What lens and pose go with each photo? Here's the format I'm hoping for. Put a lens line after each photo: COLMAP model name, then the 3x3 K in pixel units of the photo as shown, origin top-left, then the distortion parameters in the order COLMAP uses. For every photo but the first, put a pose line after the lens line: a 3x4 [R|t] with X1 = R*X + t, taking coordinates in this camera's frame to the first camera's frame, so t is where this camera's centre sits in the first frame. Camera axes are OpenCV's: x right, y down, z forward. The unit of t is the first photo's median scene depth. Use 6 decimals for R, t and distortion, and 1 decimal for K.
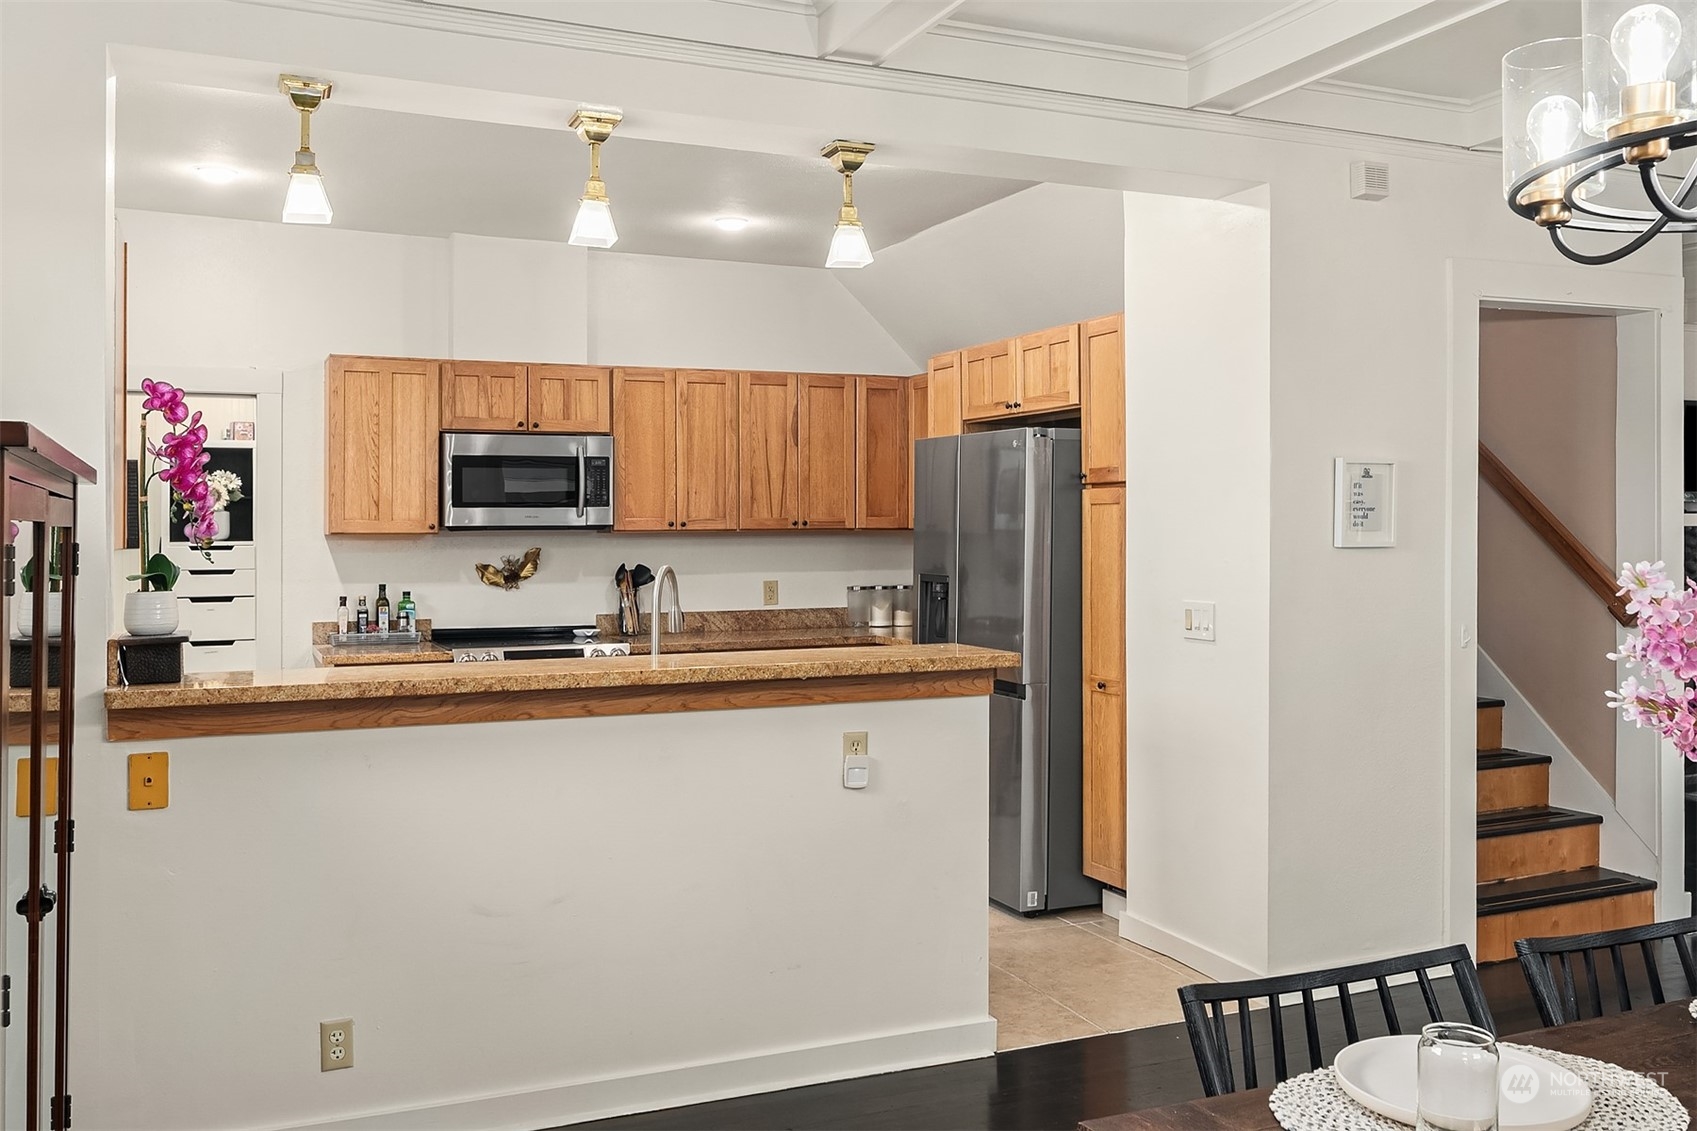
lens RADIAL K [[1499.8, 0, 902.3], [0, 1499.8, 533.2], [0, 0, 1]] dist [-0.024697, 0.032276]
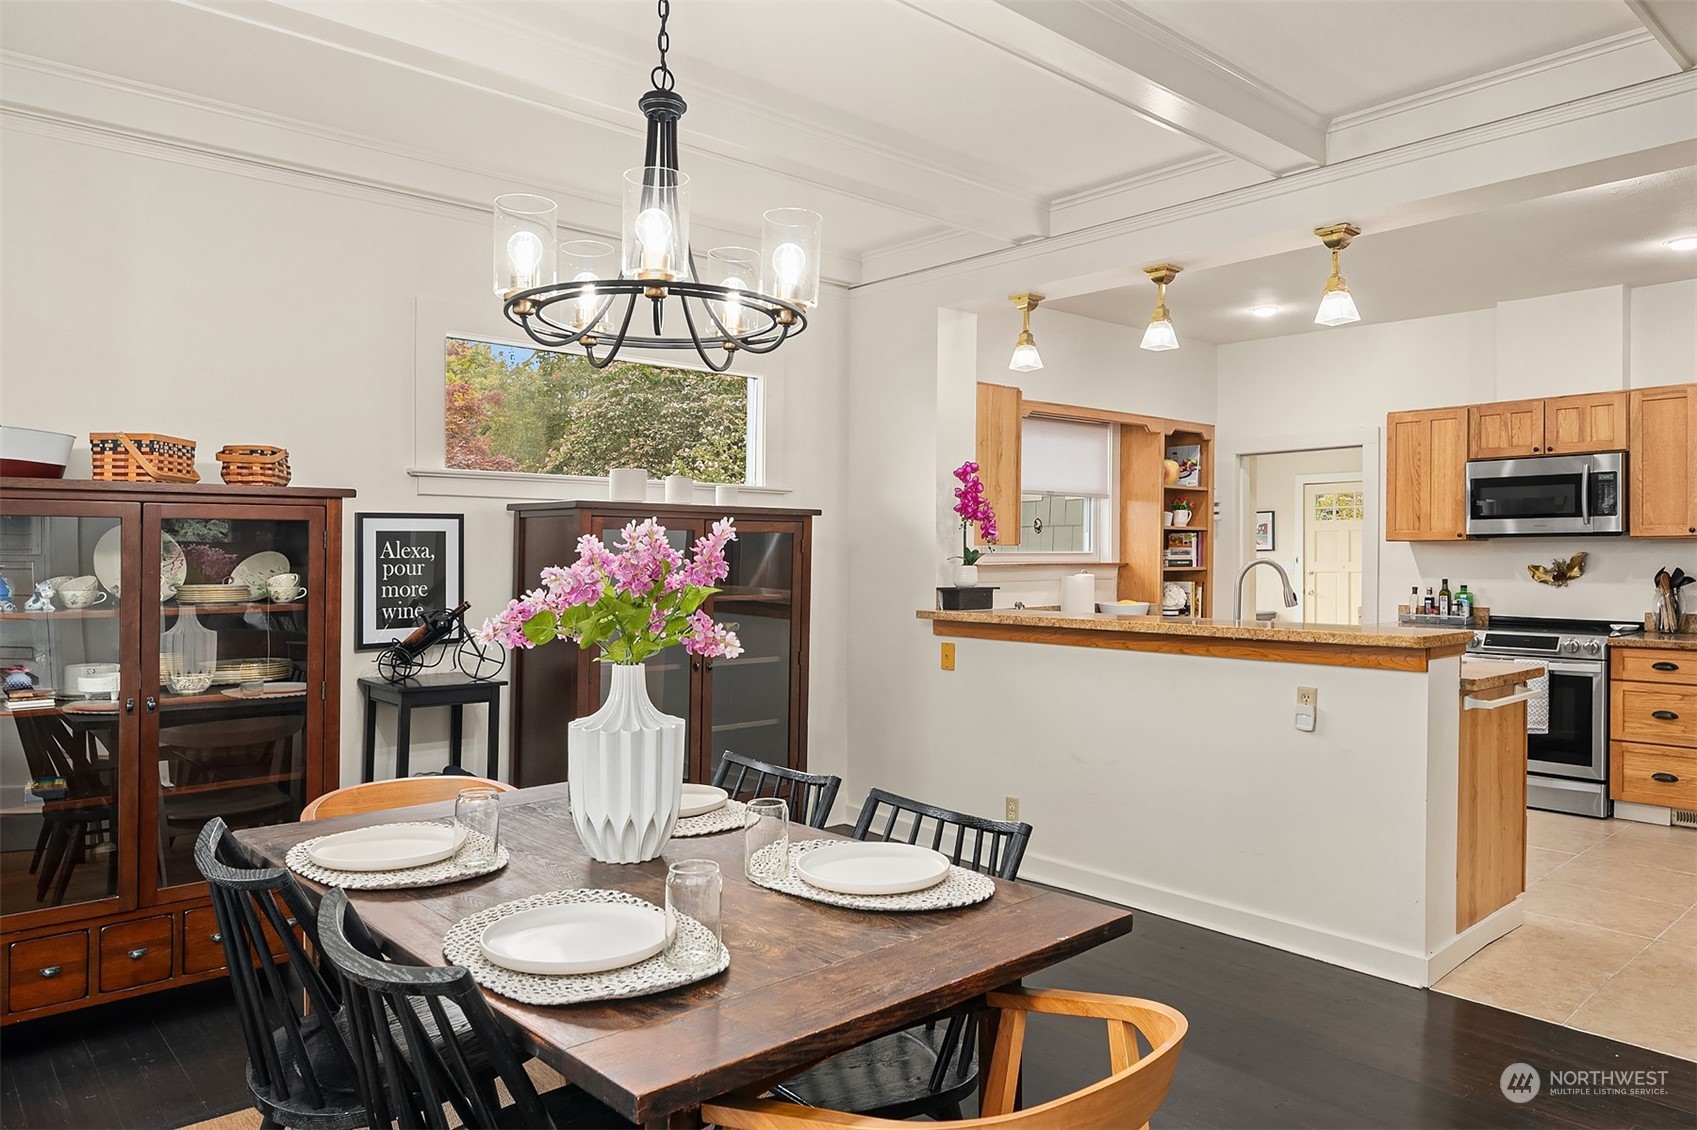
lens RADIAL K [[1138.6, 0, 850.9], [0, 1138.6, 565.5], [0, 0, 1]] dist [0.019423, -0.013529]
pose [[0.276600, 0.013386, -0.960892, 0.475359], [-0.000658, 0.999905, 0.013741, 0.008553], [0.960985, -0.003168, 0.276583, 0.207667]]
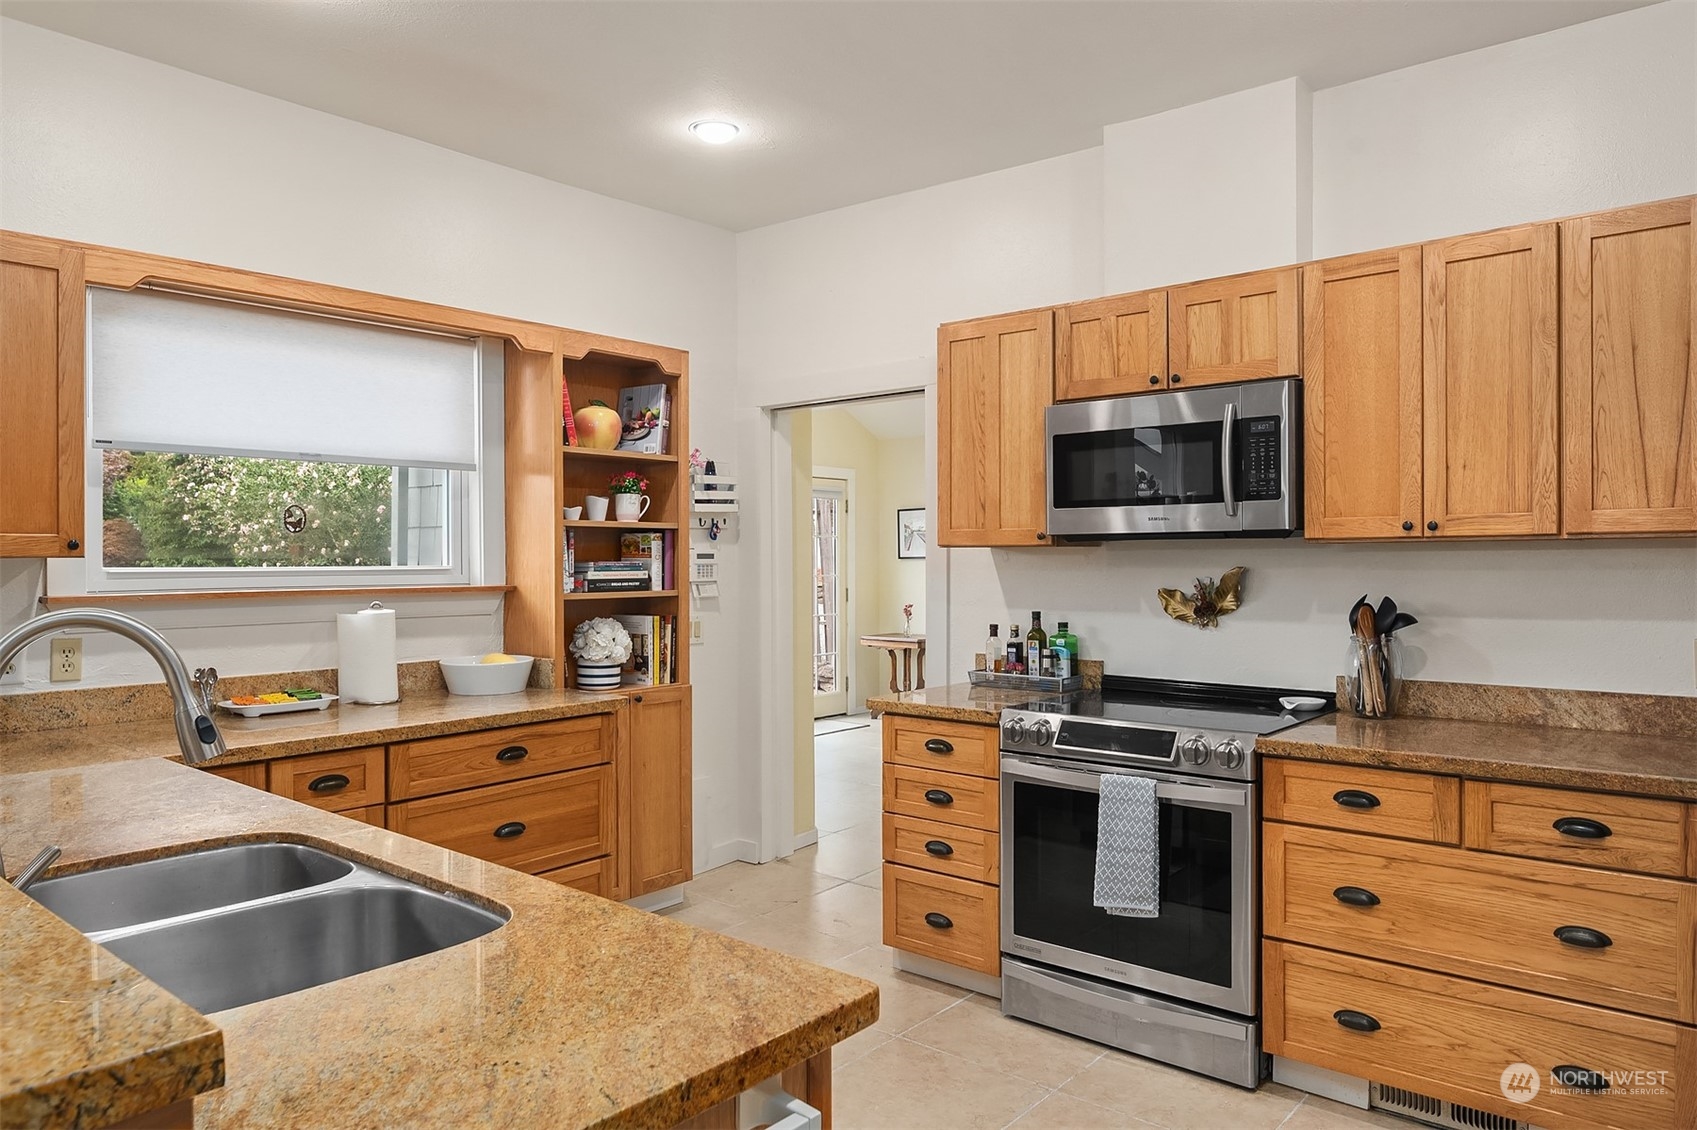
lens RADIAL K [[1138.6, 0, 843.8], [0, 1138.6, 573.4], [0, 0, 1]] dist [0.019423, -0.013529]
pose [[0.407804, 0.016259, -0.912925, 0.150360], [0.002533, 0.999817, 0.018937, 0.002964], [0.913066, -0.010035, 0.407688, 0.656140]]
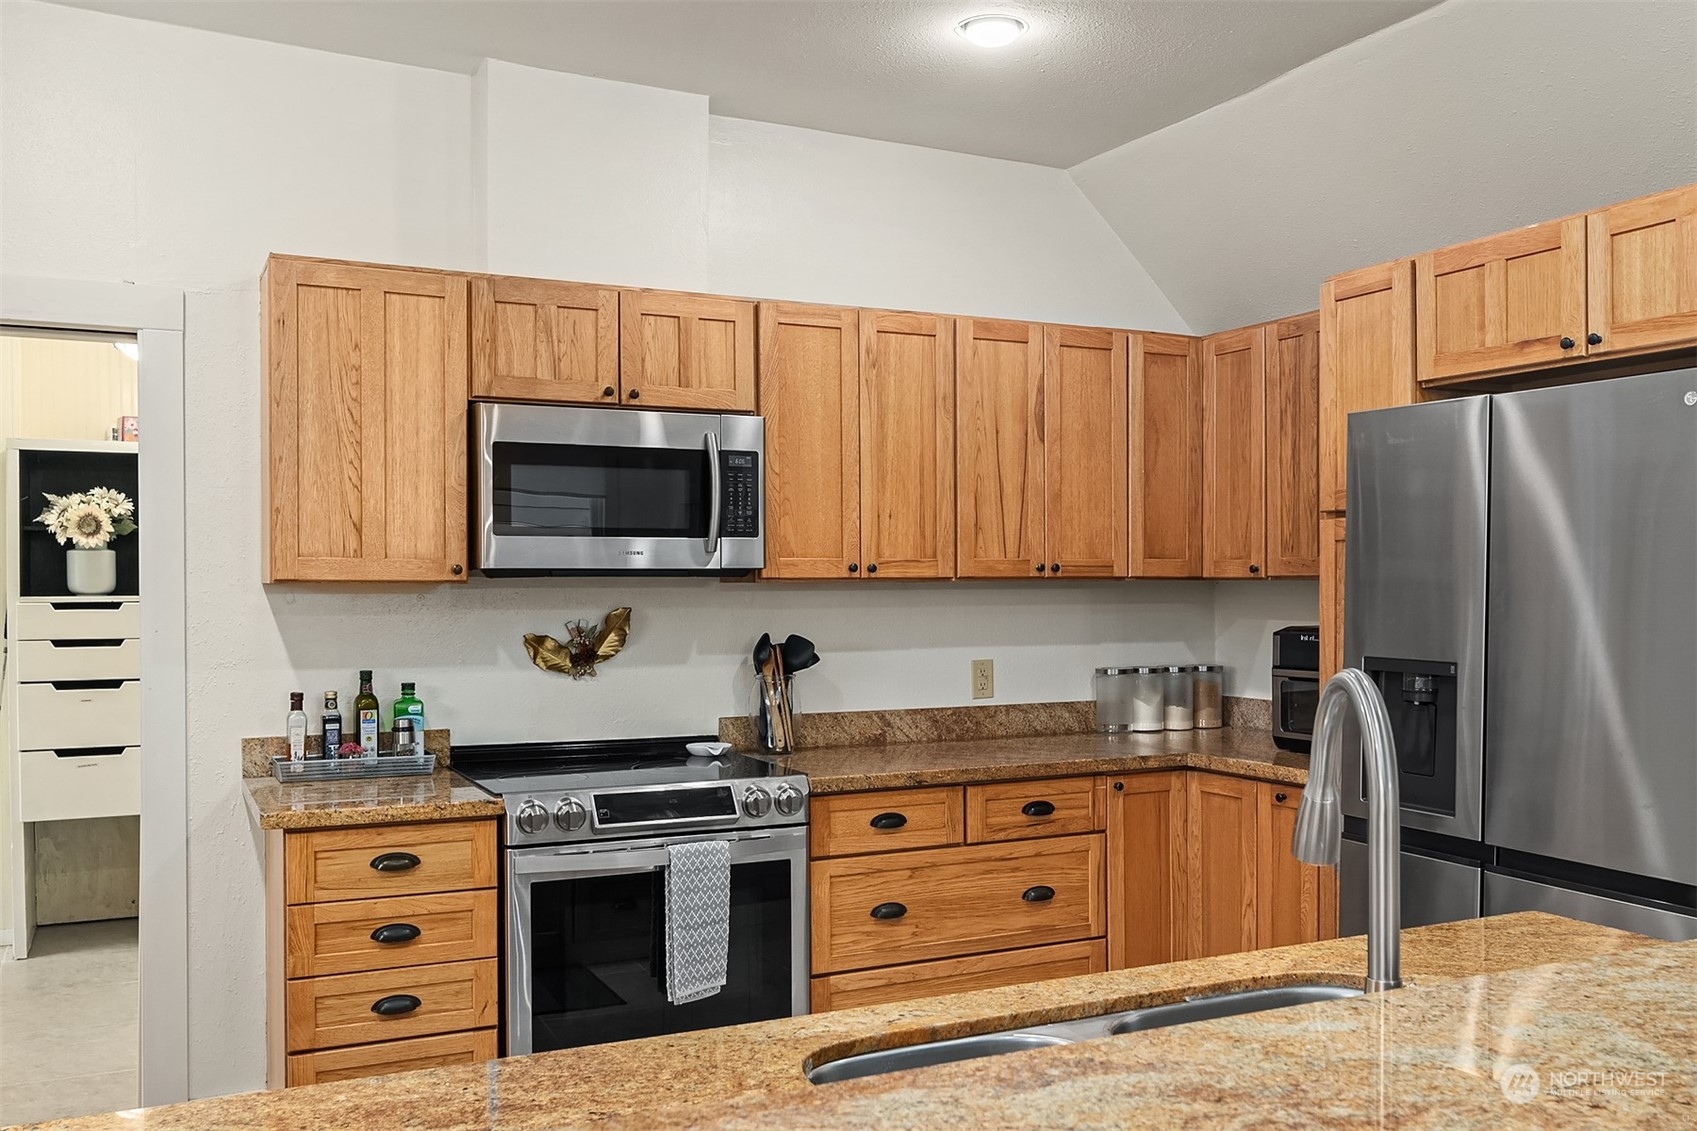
lens RADIAL K [[1499.8, 0, 897.4], [0, 1499.8, 621.1], [0, 0, 1]] dist [-0.024697, 0.032276]
pose [[0.999442, 0.001622, 0.033358, -0.160831], [-0.002295, 0.999795, 0.020126, 0.003155], [-0.033319, -0.020191, 0.999241, 0.415194]]
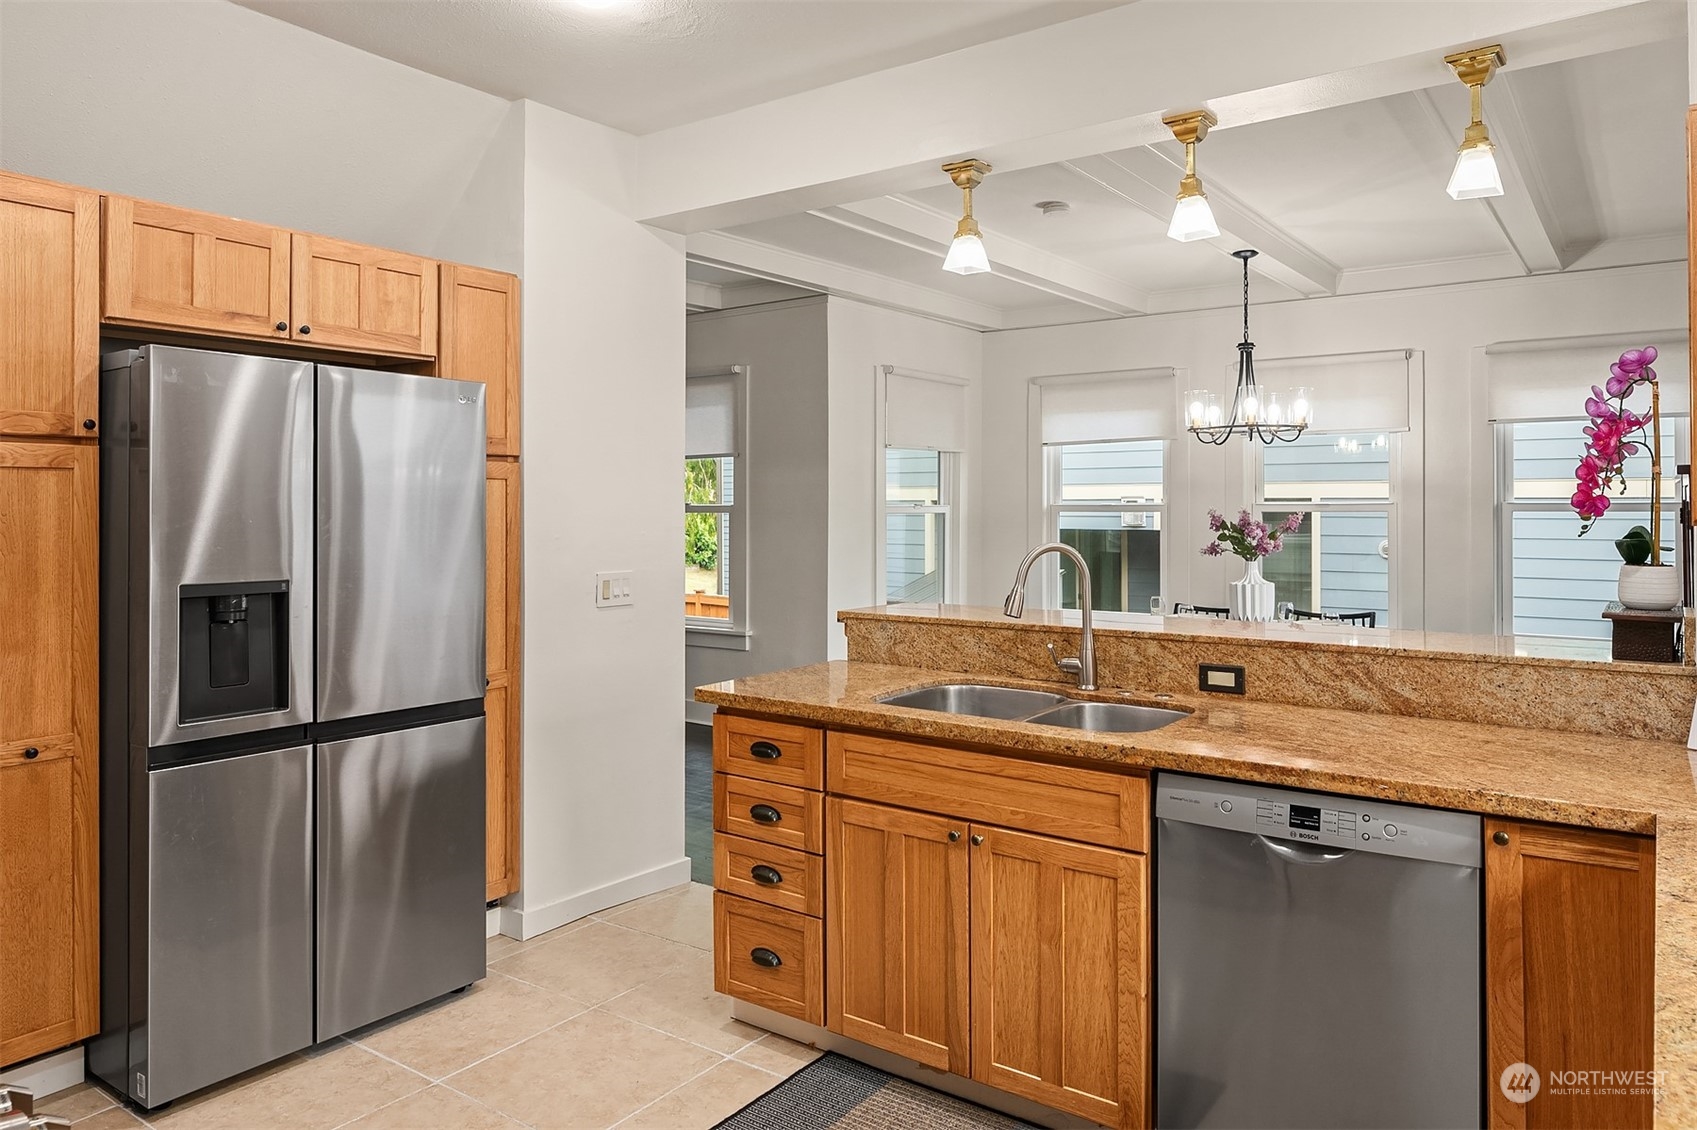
lens RADIAL K [[1138.6, 0, 826.8], [0, 1138.6, 498.9], [0, 0, 1]] dist [0.019423, -0.013529]
pose [[-0.476068, 0.006477, 0.879385, -0.441803], [0.001013, 0.999976, -0.006816, -0.002039], [-0.879408, -0.002354, -0.476063, 0.898217]]
